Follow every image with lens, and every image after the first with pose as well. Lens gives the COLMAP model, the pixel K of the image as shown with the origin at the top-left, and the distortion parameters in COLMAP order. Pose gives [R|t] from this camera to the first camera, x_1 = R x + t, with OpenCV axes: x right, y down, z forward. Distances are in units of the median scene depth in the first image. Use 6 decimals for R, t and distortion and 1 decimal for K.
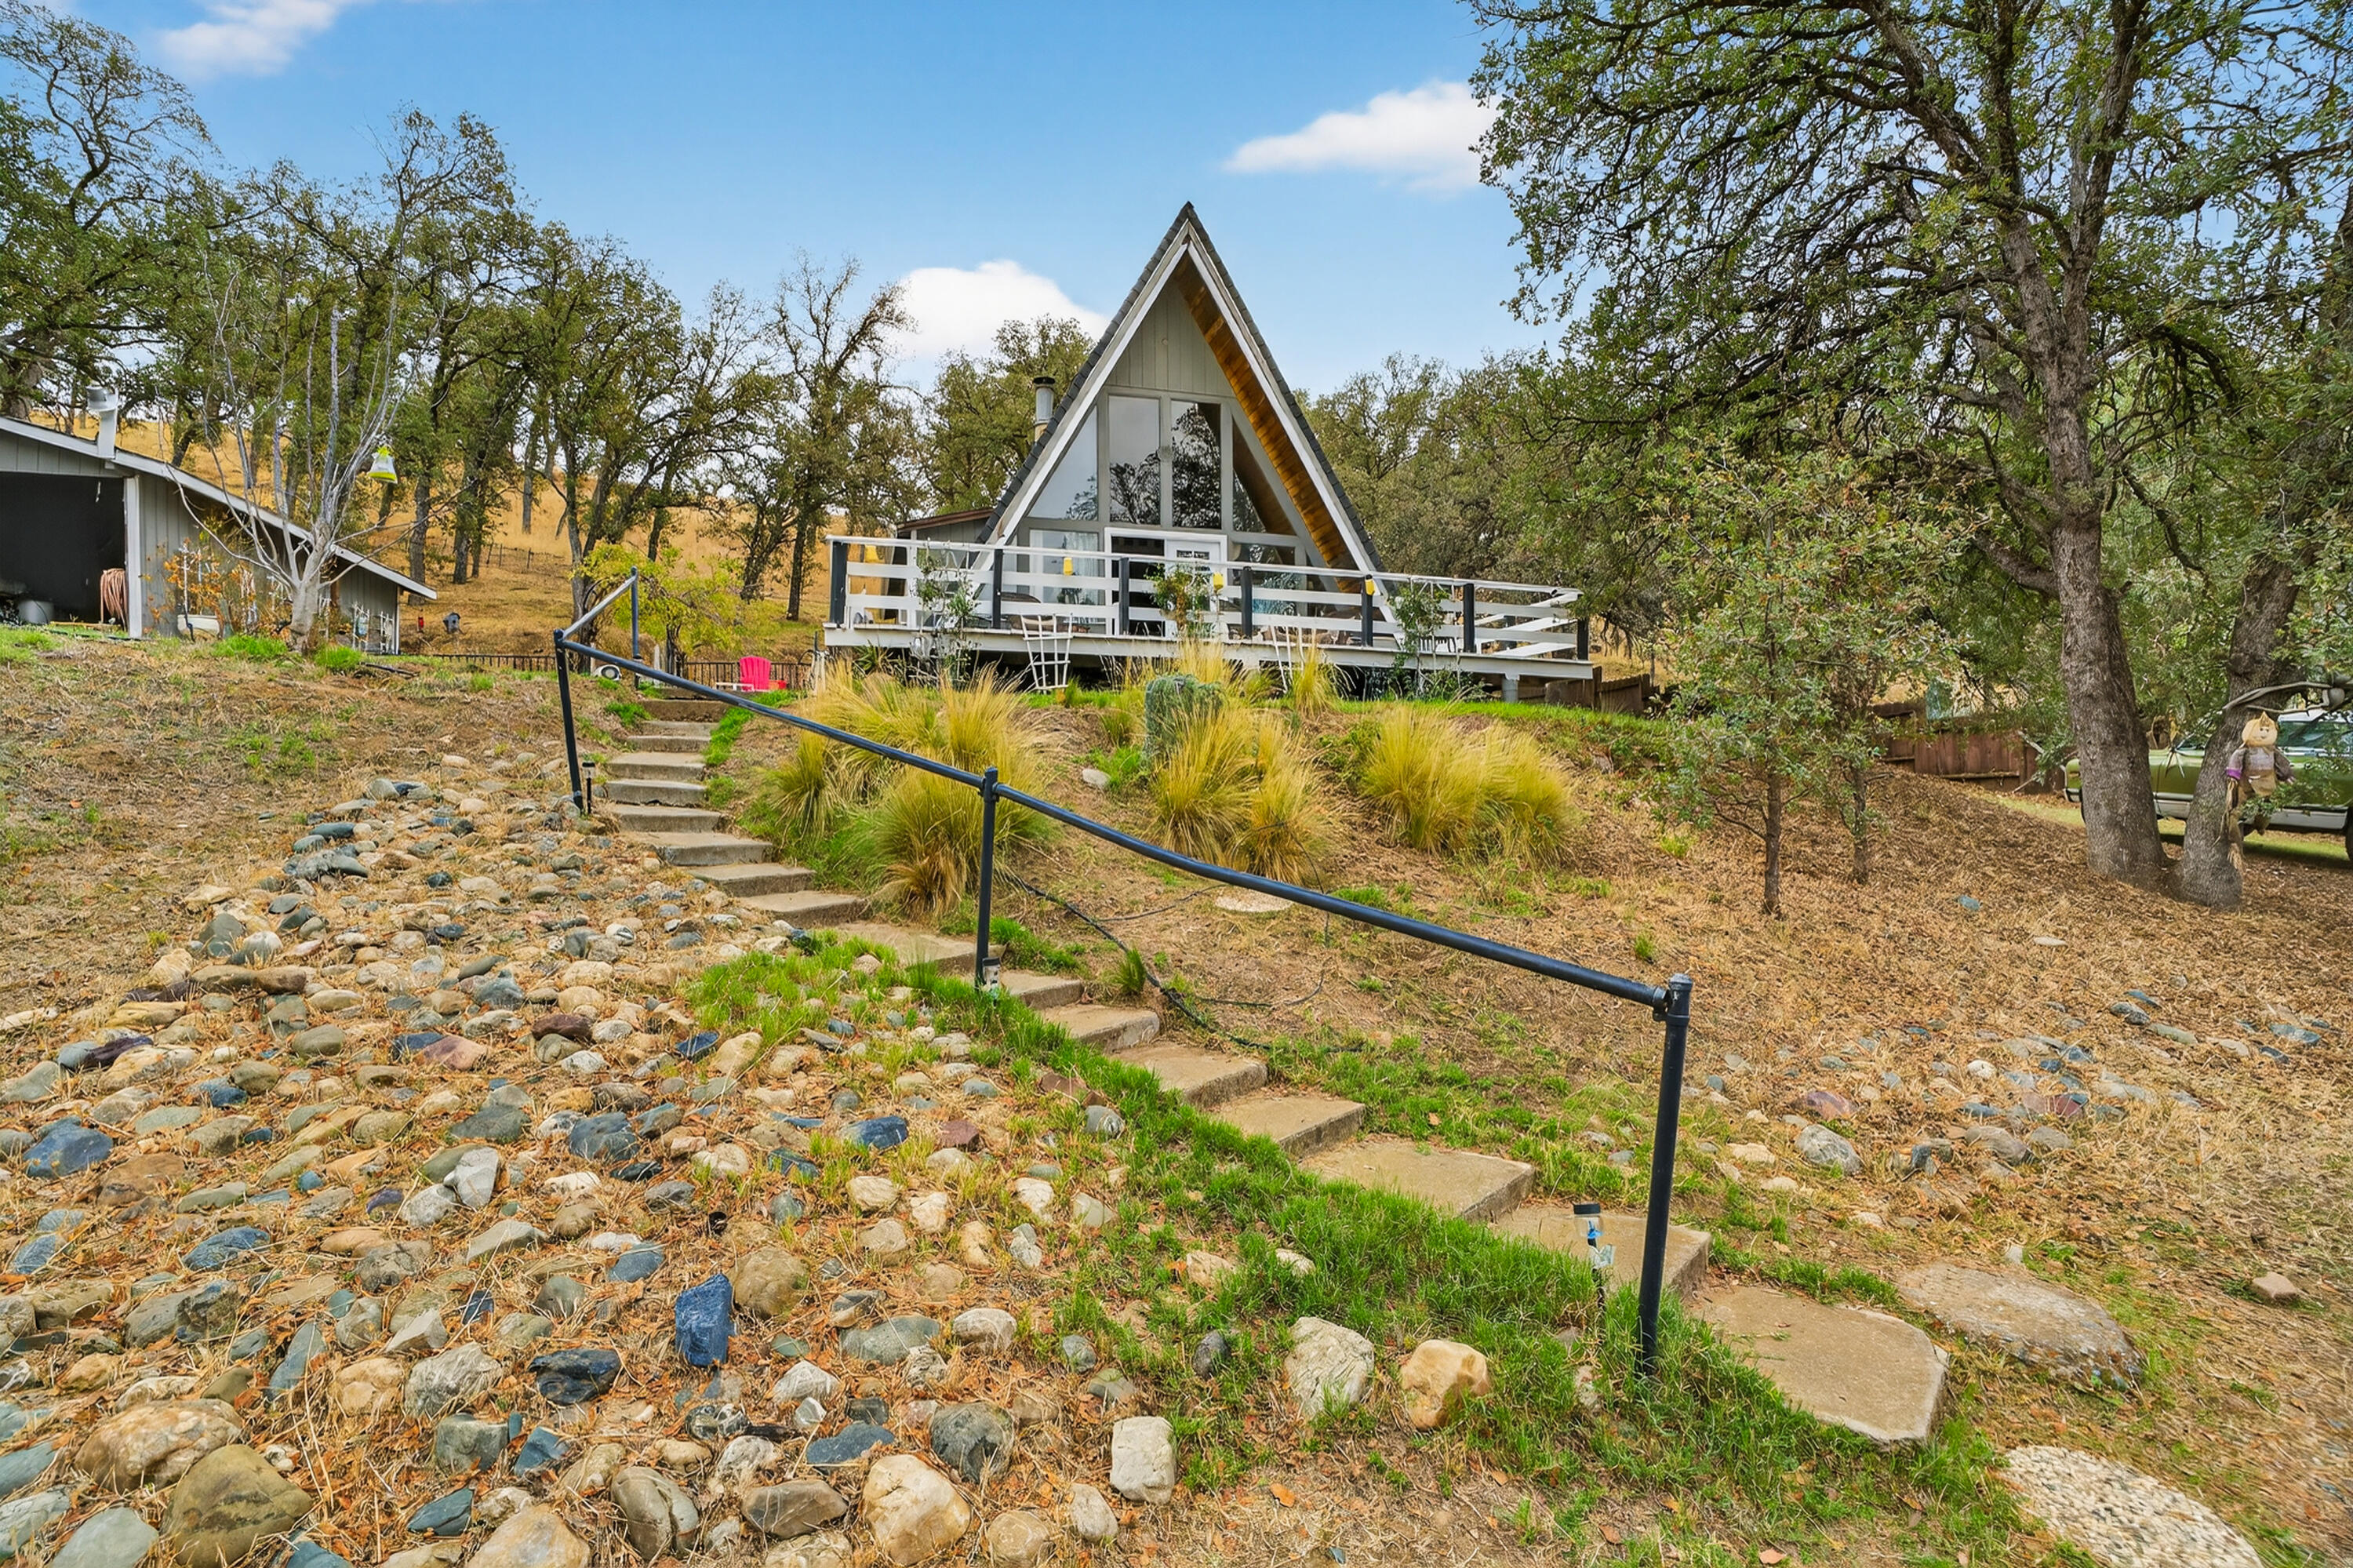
lens RADIAL K [[1079.5, 0, 1176.5], [0, 1079.5, 784.0], [0, 0, 1]] dist [-0.047548, 0.018029]
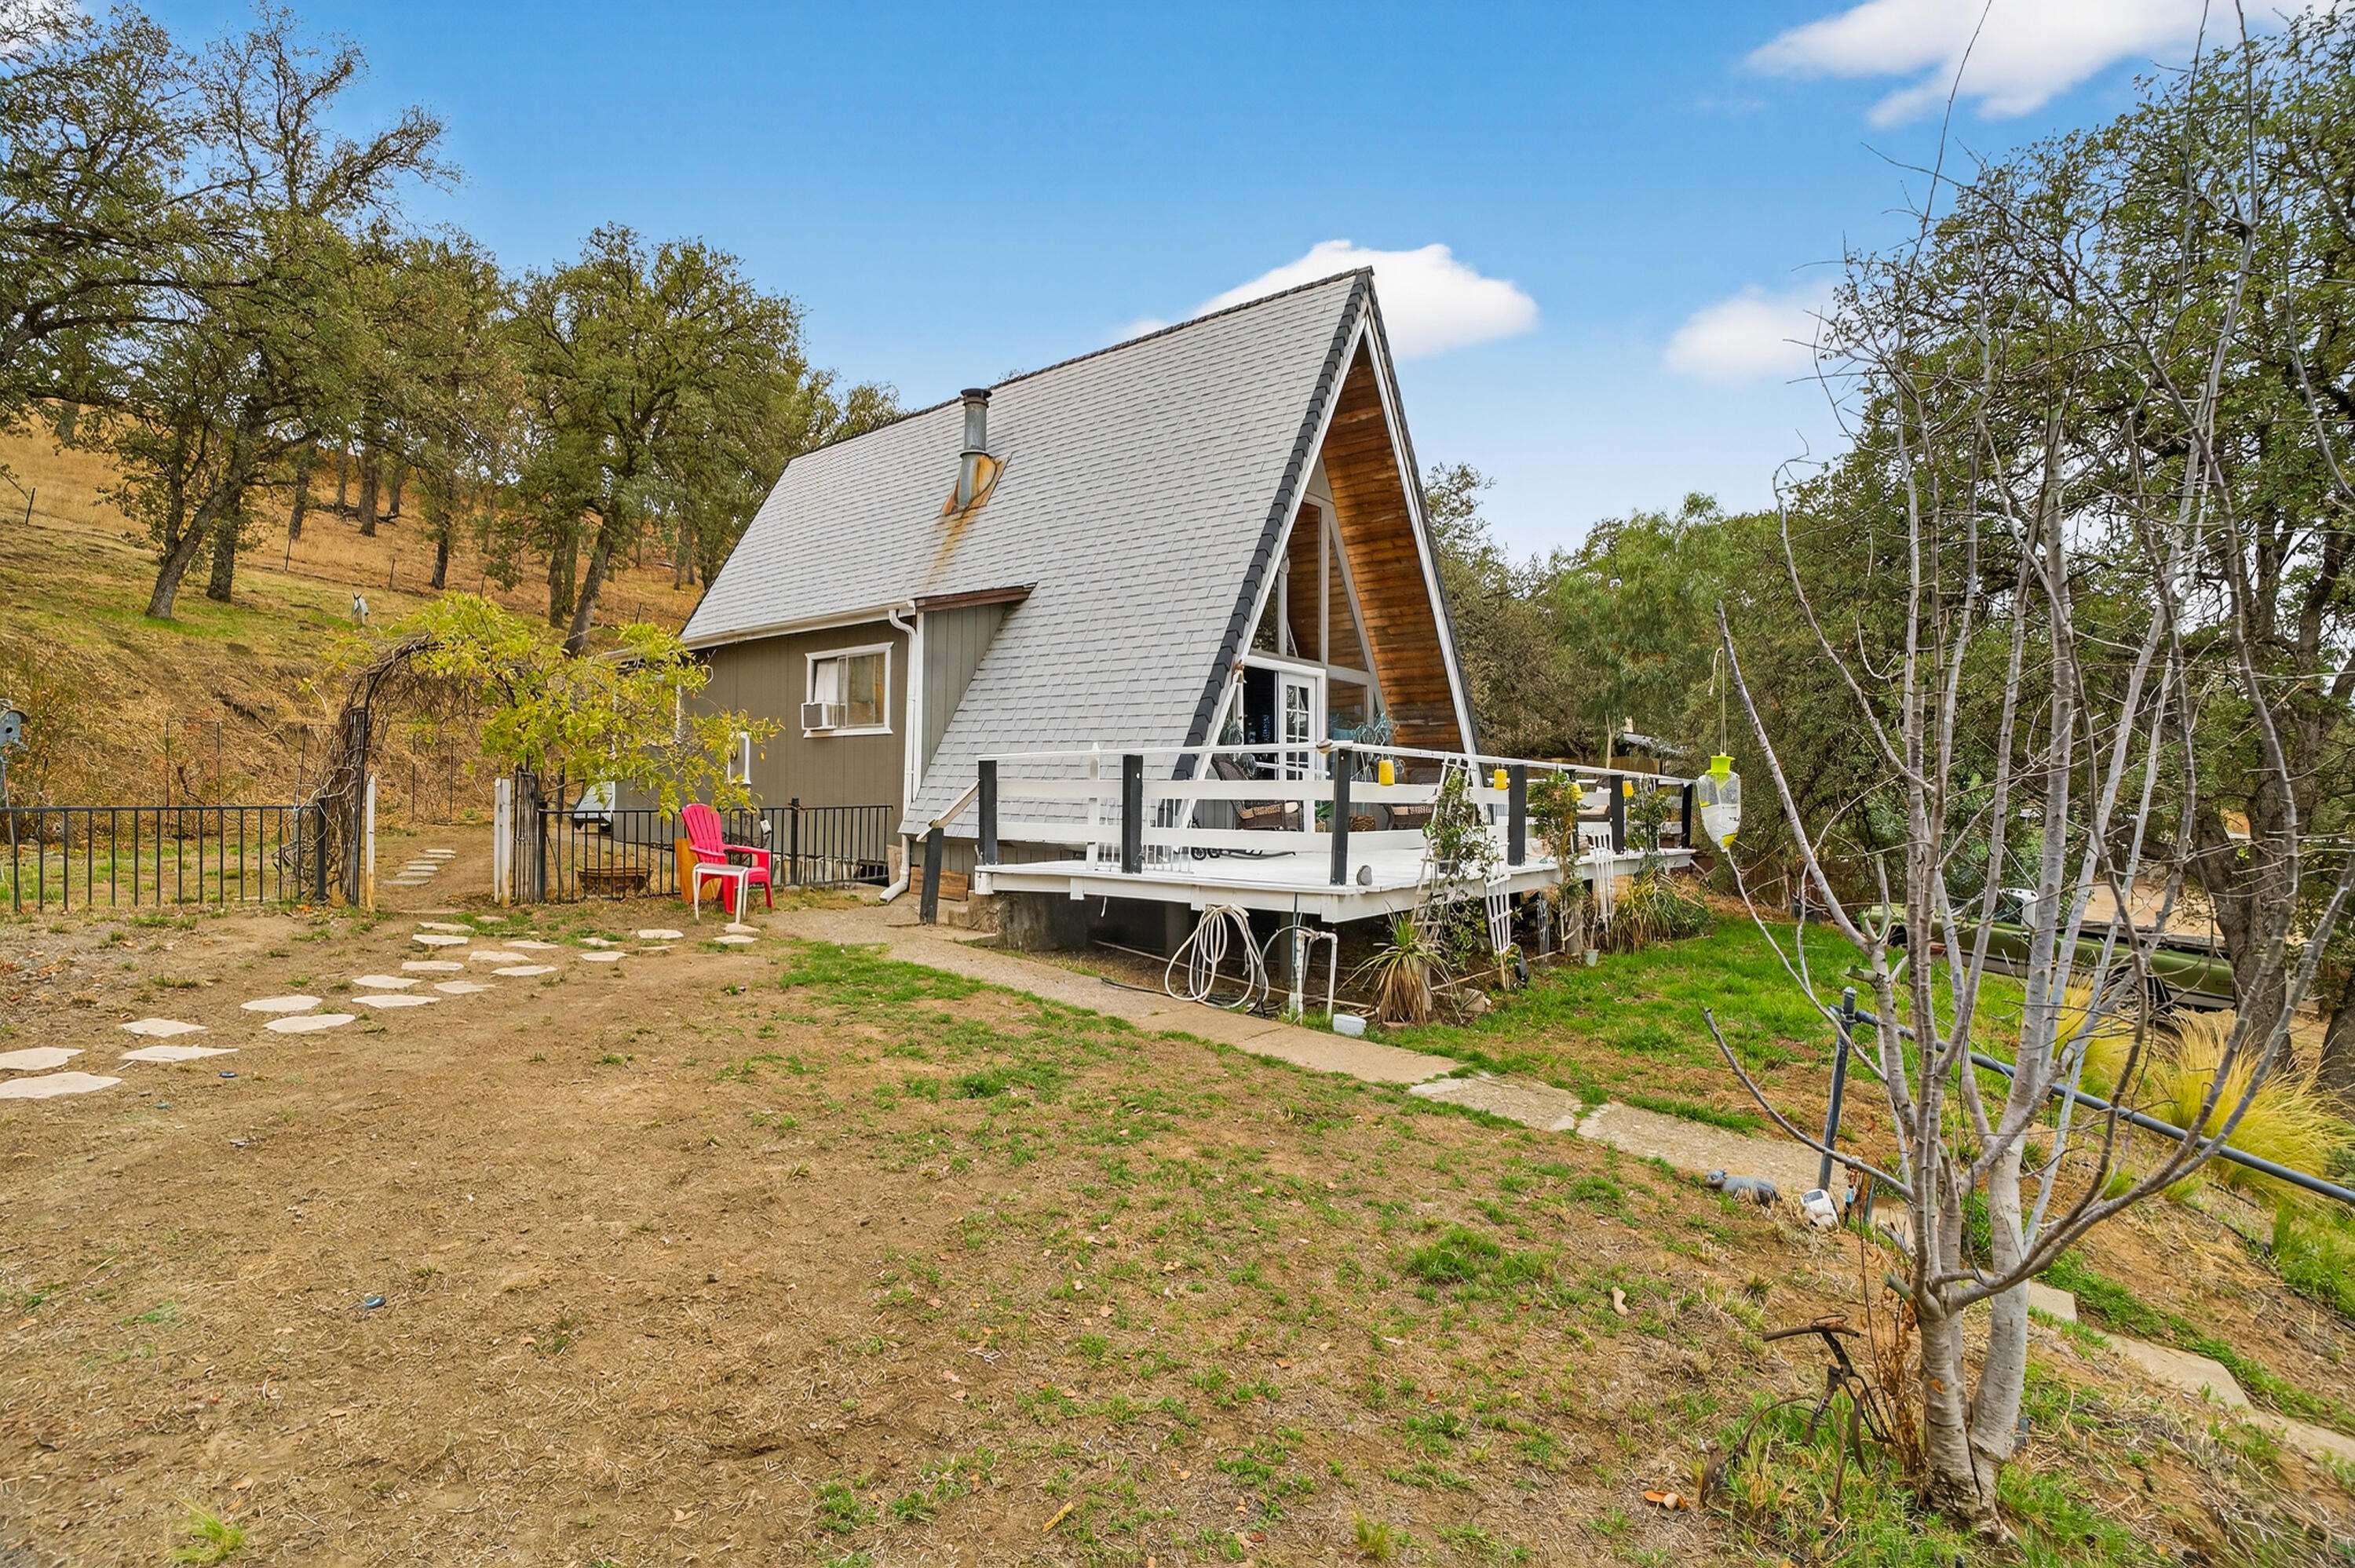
lens RADIAL K [[1080.2, 0, 1177.5], [0, 1080.2, 784.0], [0, 0, 1]] dist [-0.047548, 0.018029]
pose [[0.818663, 0.022957, 0.573815, -0.618979], [-0.031299, 0.999499, 0.004668, -0.171364], [-0.573420, -0.021781, 0.818972, 0.458575]]
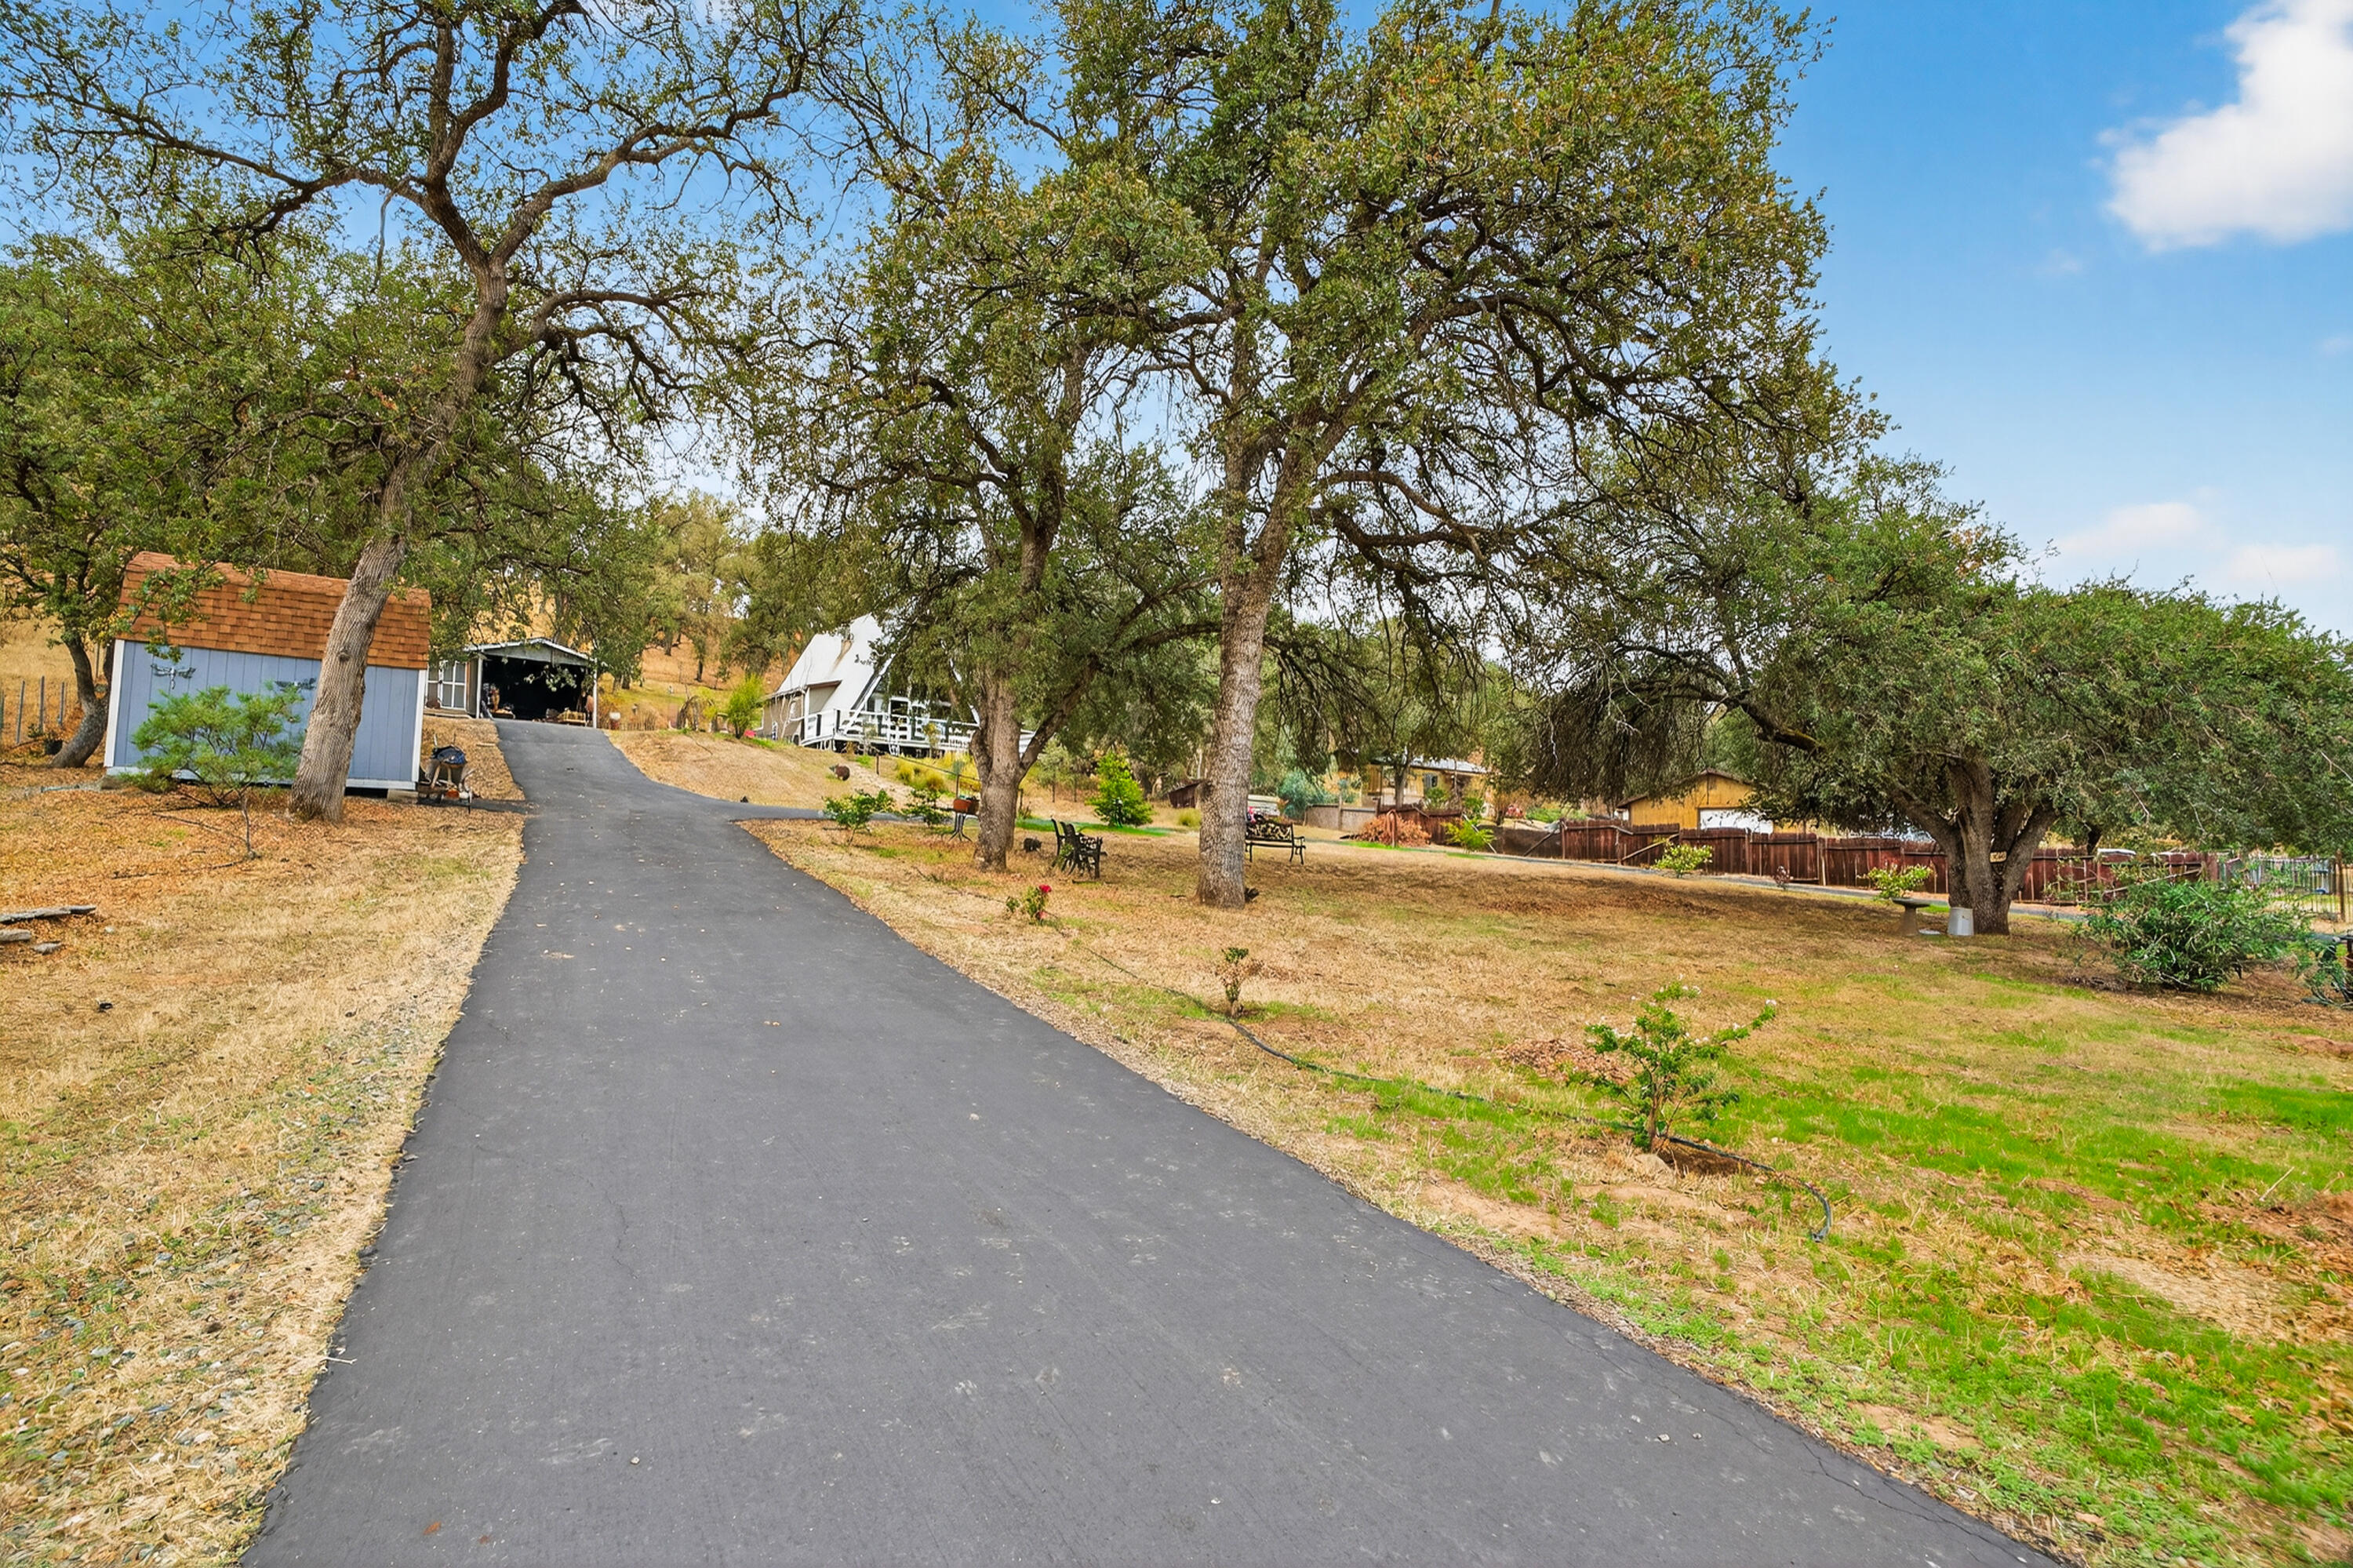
lens RADIAL K [[1079.5, 0, 1176.5], [0, 1079.5, 784.0], [0, 0, 1]] dist [-0.047548, 0.018029]
pose [[0.909446, 0.058217, 0.411726, -0.623016], [-0.038673, 0.997701, -0.055649, 0.145341], [-0.414019, 0.034687, 0.909607, -2.248716]]
